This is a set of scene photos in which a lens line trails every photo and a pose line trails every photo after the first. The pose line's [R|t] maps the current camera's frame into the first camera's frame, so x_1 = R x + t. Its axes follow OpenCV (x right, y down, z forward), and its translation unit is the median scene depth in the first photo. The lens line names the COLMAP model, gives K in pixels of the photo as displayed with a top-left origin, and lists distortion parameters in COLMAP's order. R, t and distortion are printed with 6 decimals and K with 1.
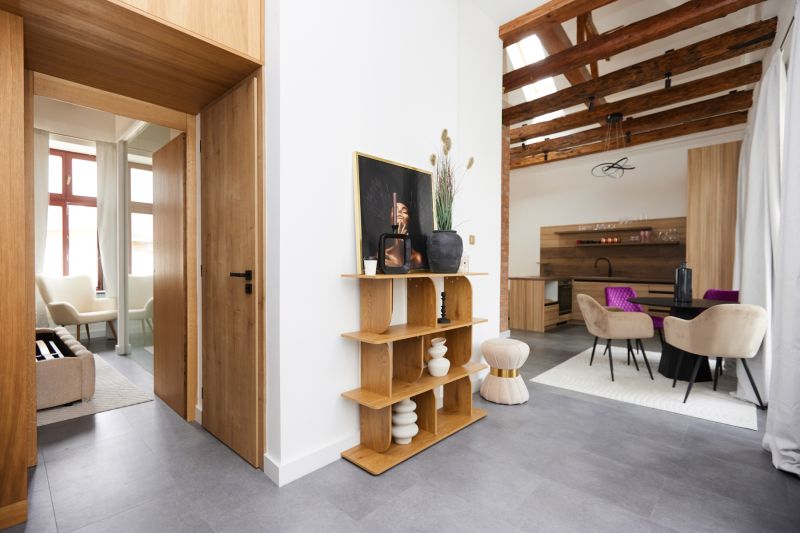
lens RADIAL K [[371.2, 0, 401.7], [0, 371.2, 266.9], [0, 0, 1]] dist [0.004363, -0.000113]
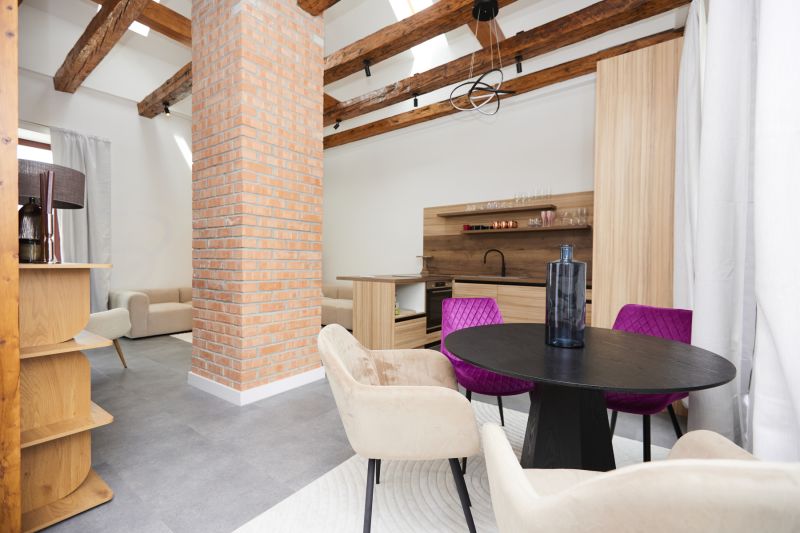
lens RADIAL K [[371.2, 0, 406.3], [0, 371.2, 265.4], [0, 0, 1]] dist [0.004363, -0.000113]
pose [[0.992977, 0.002962, 0.118271, 0.290284], [-0.003636, 0.999978, 0.005489, 0.002761], [-0.118252, -0.005880, 0.992966, 0.316102]]
